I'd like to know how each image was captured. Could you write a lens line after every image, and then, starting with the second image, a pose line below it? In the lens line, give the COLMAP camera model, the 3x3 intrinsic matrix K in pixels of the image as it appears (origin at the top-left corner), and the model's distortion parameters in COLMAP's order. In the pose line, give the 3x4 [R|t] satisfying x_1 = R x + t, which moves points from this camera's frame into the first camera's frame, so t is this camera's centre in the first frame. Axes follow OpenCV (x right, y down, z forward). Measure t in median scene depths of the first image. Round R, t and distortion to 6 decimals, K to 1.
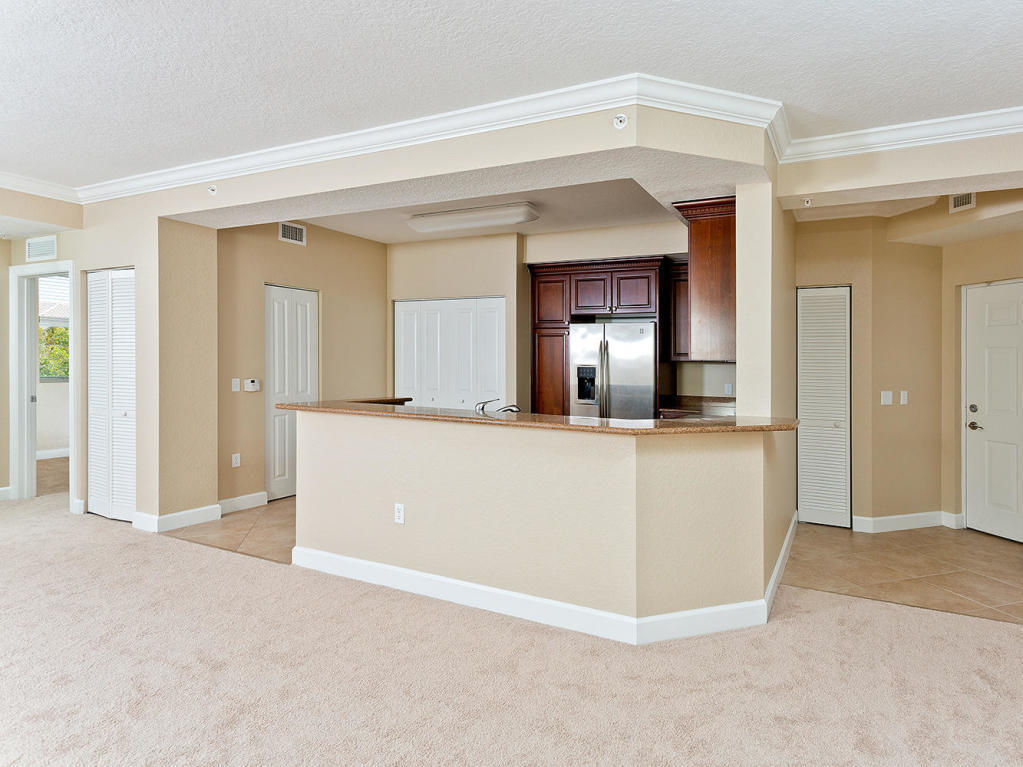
lens RADIAL K [[568.8, 0, 510.0], [0, 568.8, 378.8], [0, 0, 1]] dist [0.013955, 0.000695]
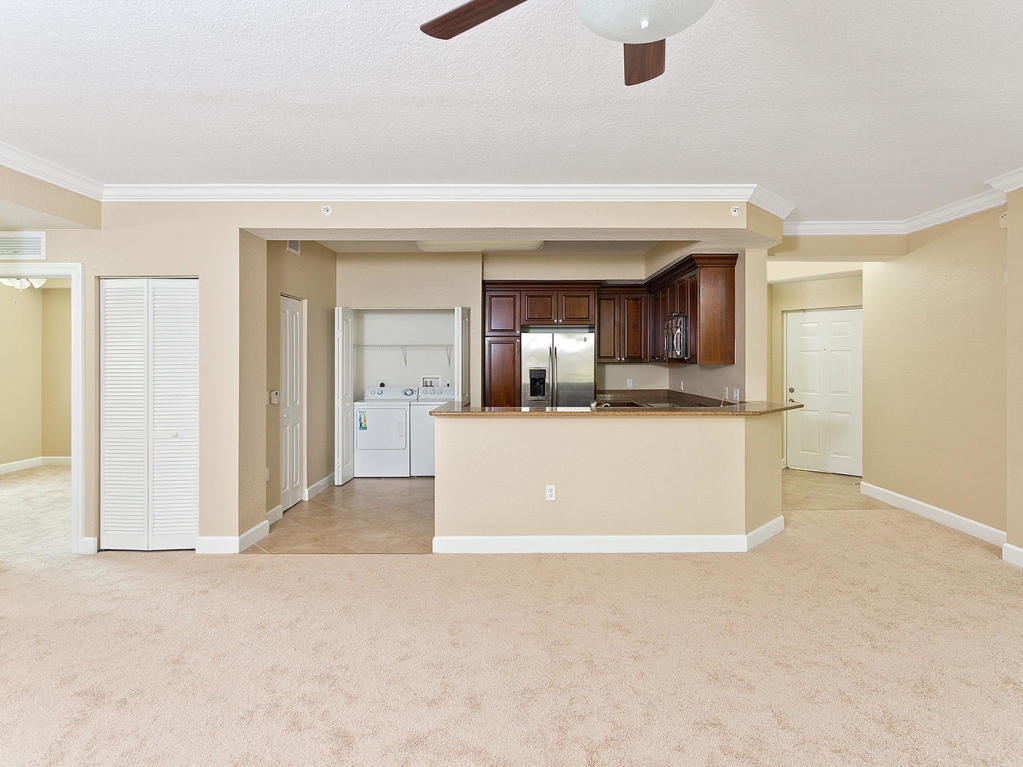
lens RADIAL K [[568.8, 0, 510.0], [0, 568.8, 378.8], [0, 0, 1]] dist [0.013955, 0.000695]
pose [[0.901485, -0.033450, 0.431515, -0.480125], [0.030875, 0.999439, 0.012973, -0.019775], [-0.431707, 0.001628, 0.902012, -0.056367]]
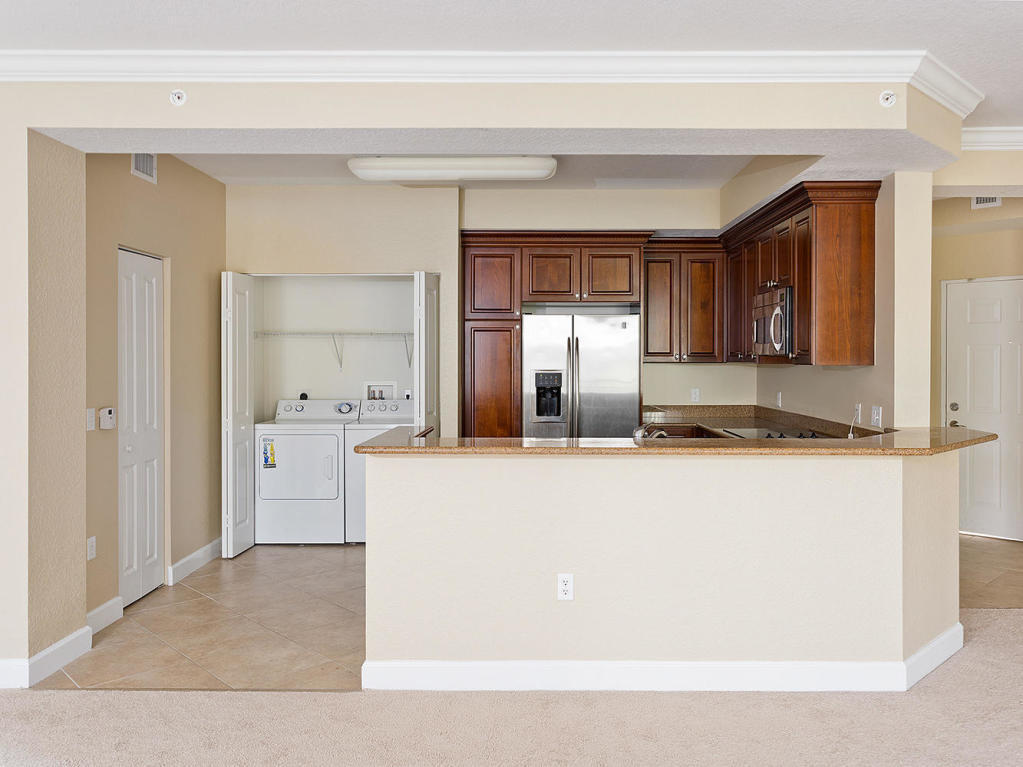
lens RADIAL K [[824.3, 0, 511.5], [0, 824.3, 383.5], [0, 0, 1]] dist [0.016393, 0.002047]
pose [[0.903093, -0.029812, 0.428409, -0.414747], [0.028183, 0.999551, 0.010145, -0.020760], [-0.428519, 0.002912, 0.903528, 0.046515]]
